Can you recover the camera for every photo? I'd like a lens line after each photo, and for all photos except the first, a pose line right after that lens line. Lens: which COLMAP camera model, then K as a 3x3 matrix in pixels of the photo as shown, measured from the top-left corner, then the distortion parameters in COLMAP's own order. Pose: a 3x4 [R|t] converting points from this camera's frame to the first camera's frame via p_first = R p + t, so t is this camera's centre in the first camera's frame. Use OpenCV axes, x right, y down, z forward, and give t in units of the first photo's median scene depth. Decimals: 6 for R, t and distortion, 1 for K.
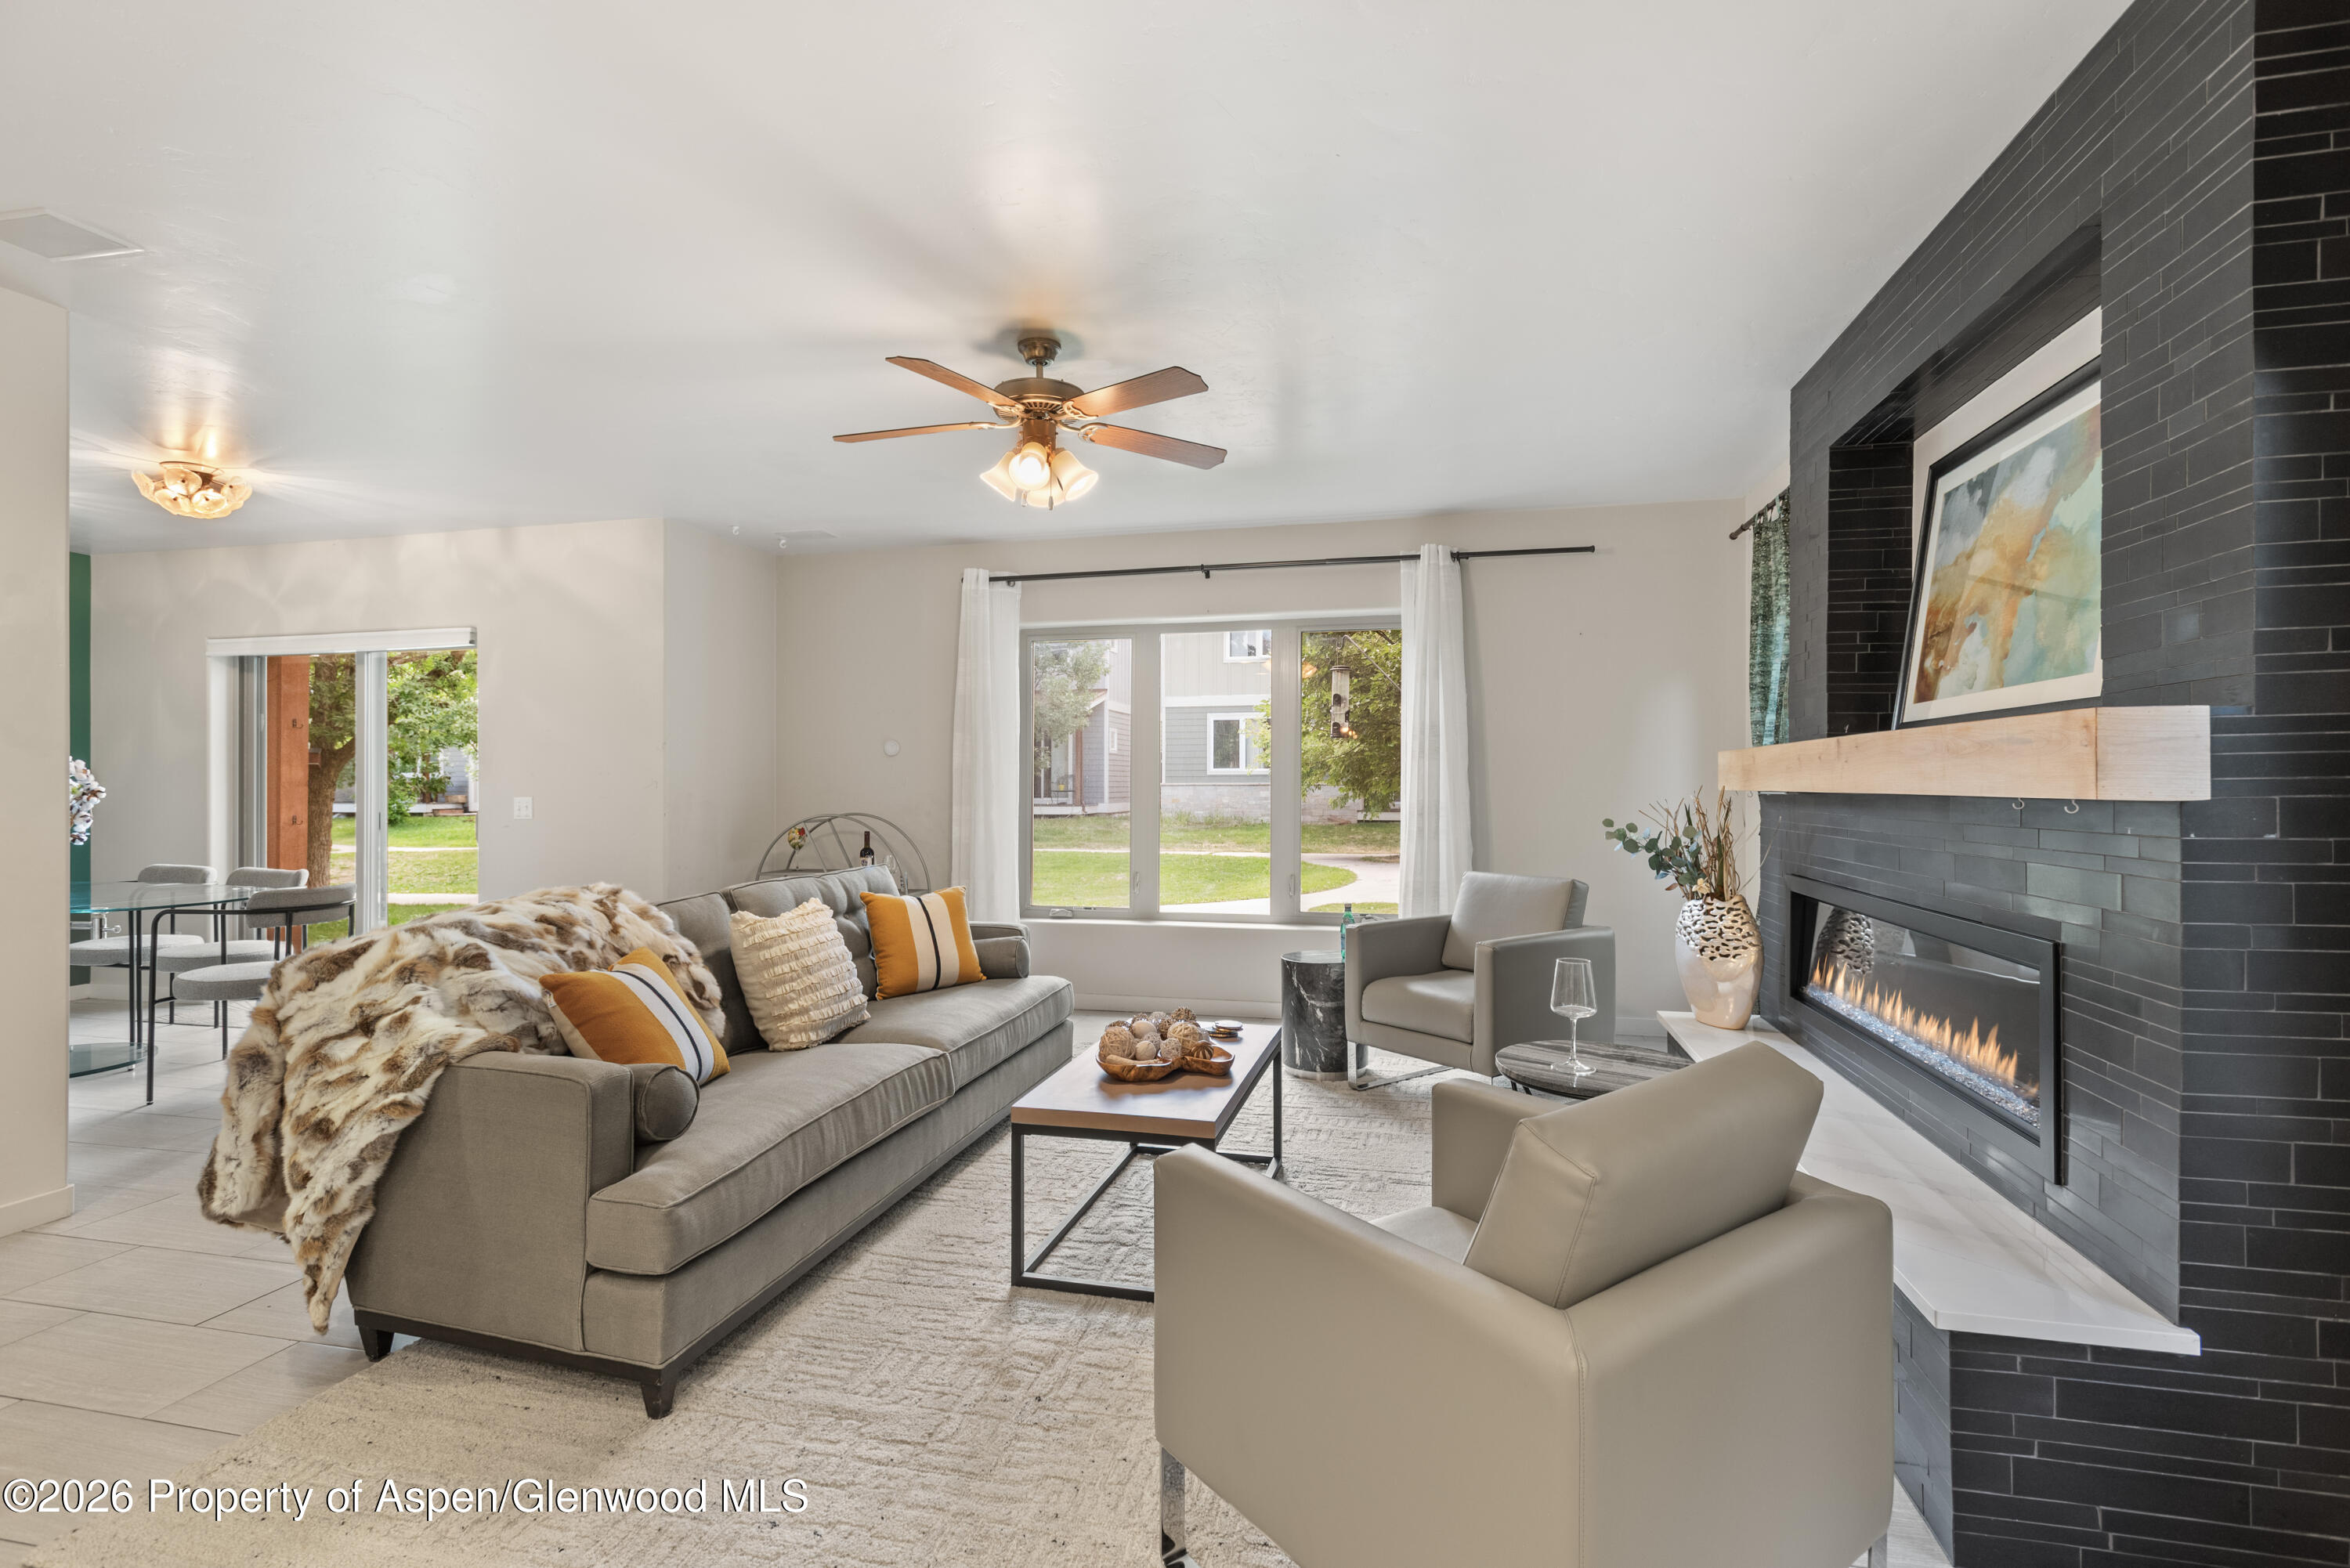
lens RADIAL K [[1096.2, 0, 1200.5], [0, 1096.2, 797.0], [0, 0, 1]] dist [0.025690, -0.000138]
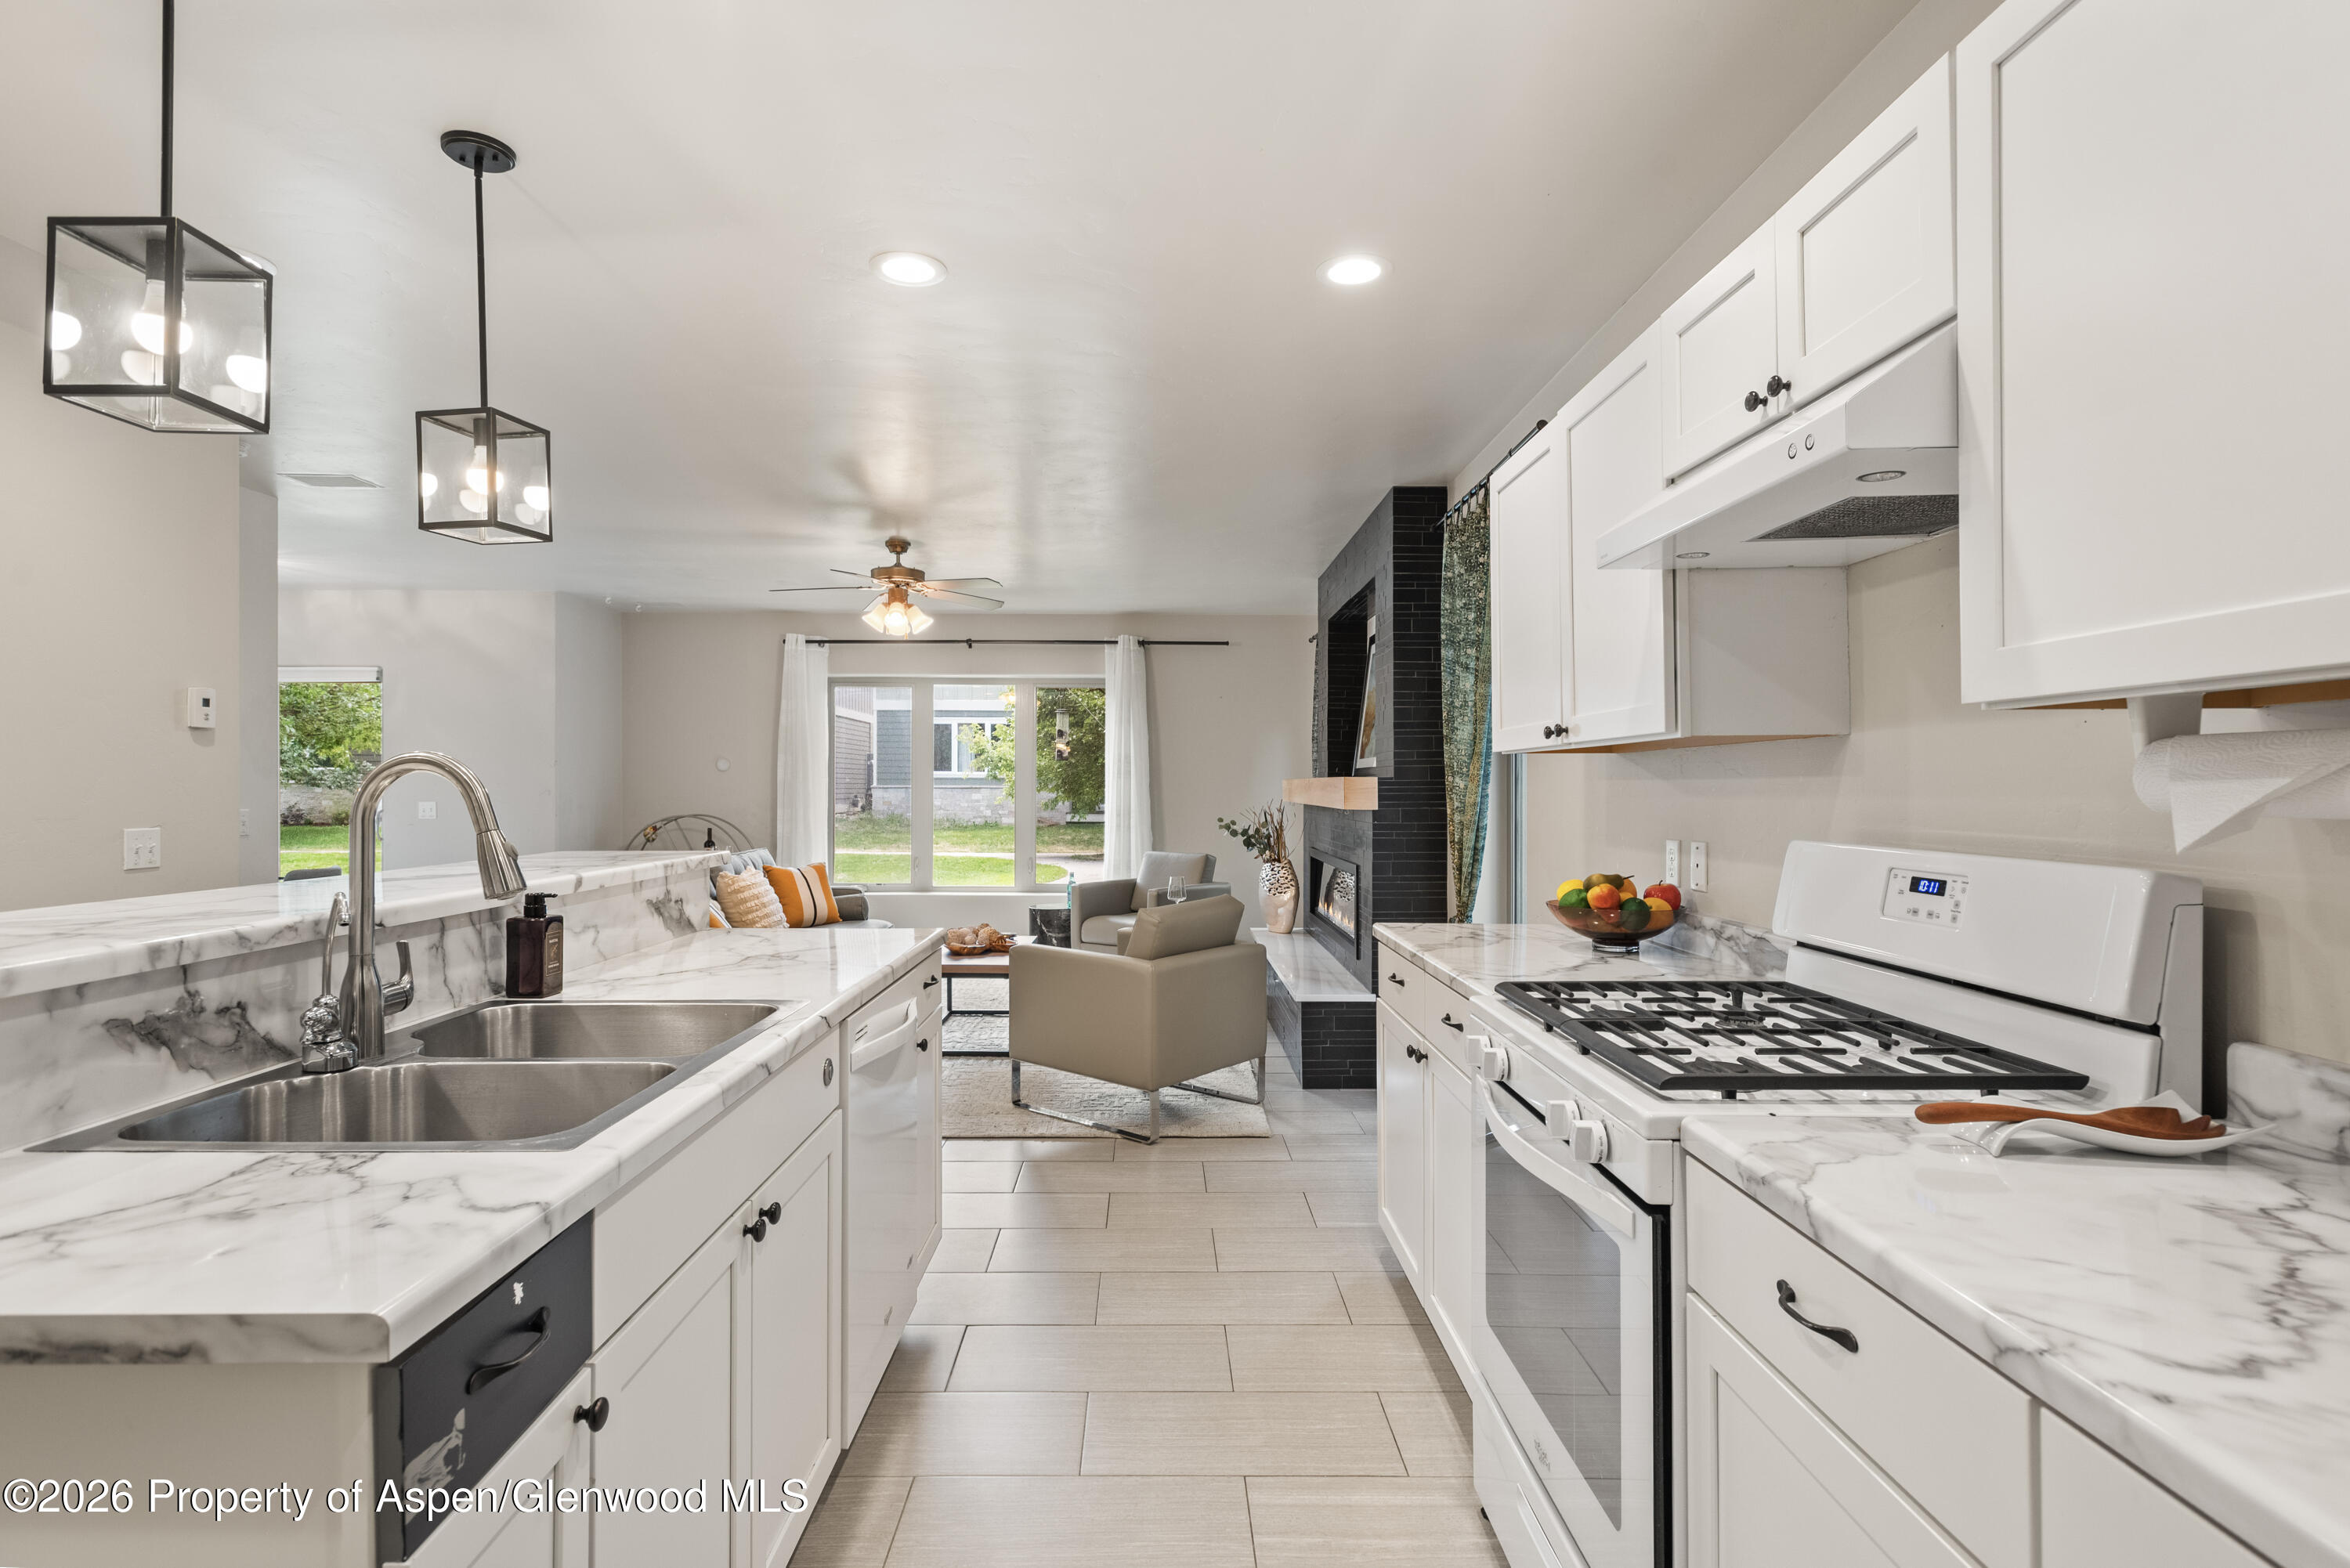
lens RADIAL K [[1165.6, 0, 1168.7], [0, 1165.6, 803.2], [0, 0, 1]] dist [0.002684, -0.000194]
pose [[0.972545, 0.002102, 0.232703, -0.120616], [-0.003109, 0.999987, 0.003958, -0.008466], [-0.232692, -0.004573, 0.972540, -0.664144]]
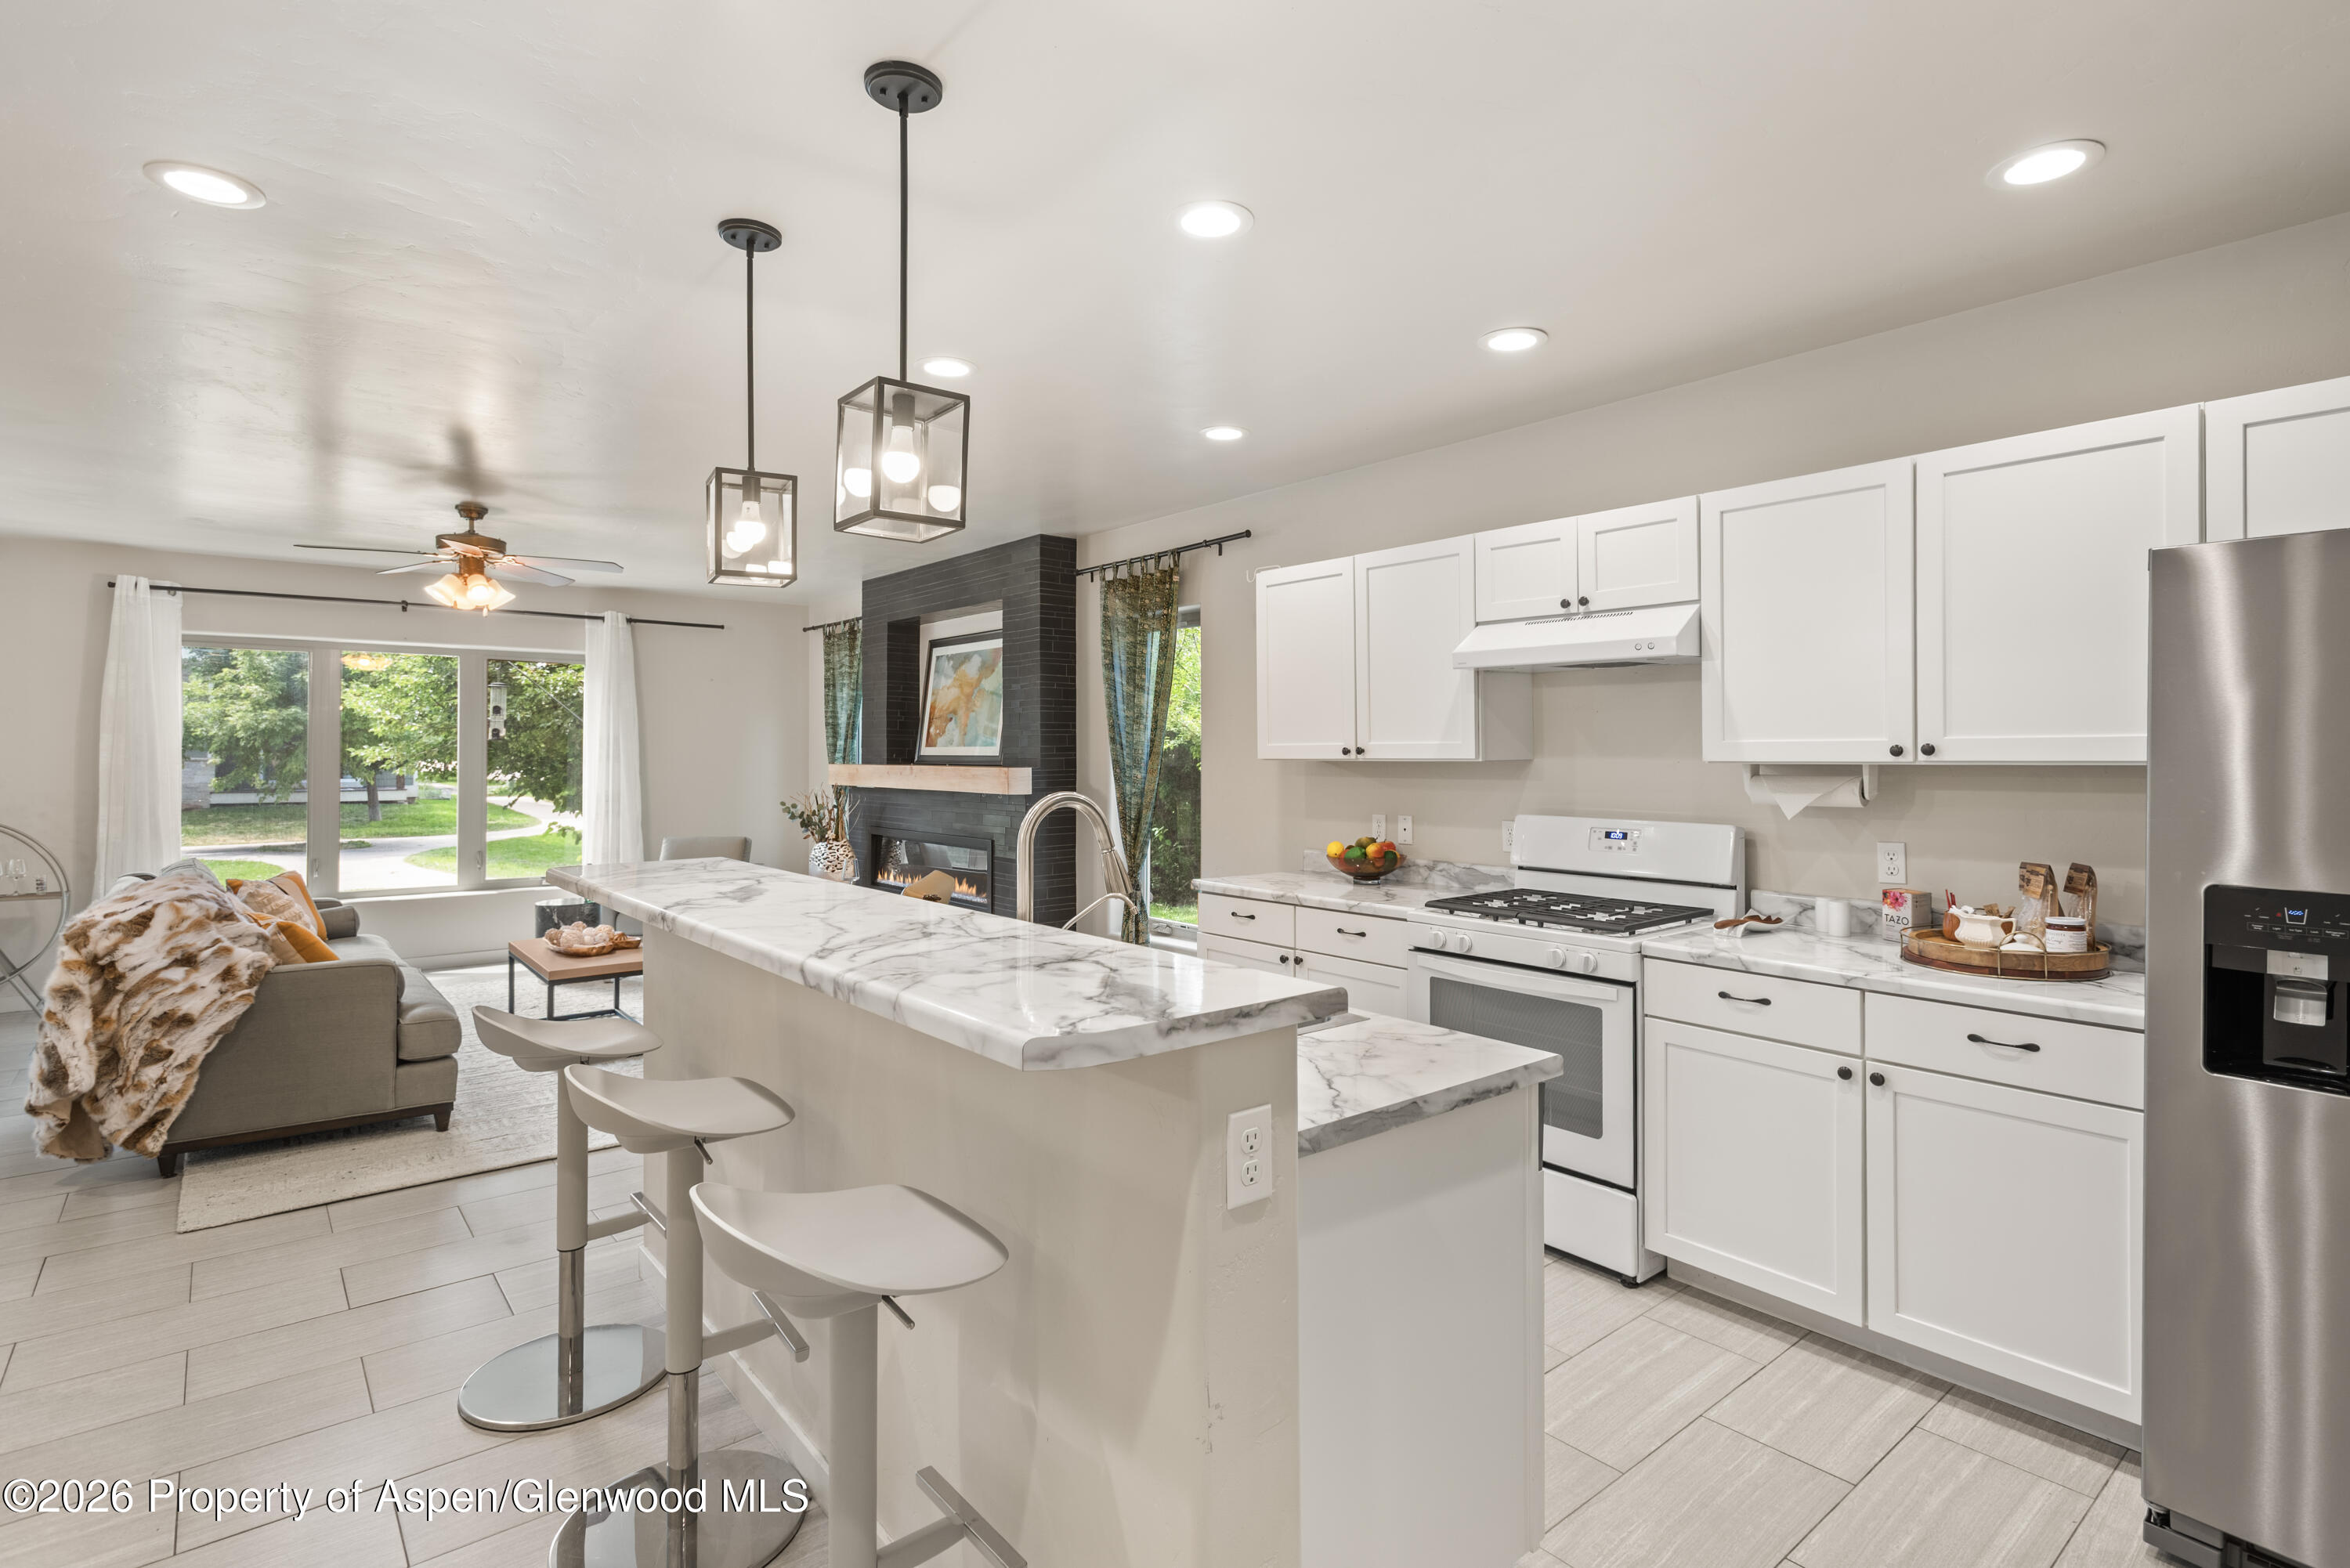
lens RADIAL K [[1146.5, 0, 1207.4], [0, 1146.5, 763.4], [0, 0, 1]] dist [0.009175, -0.000251]
pose [[0.597443, -0.004416, 0.801899, -0.624313], [0.006239, 0.999980, 0.000859, -0.034630], [-0.801887, 0.004489, 0.597459, -0.602258]]
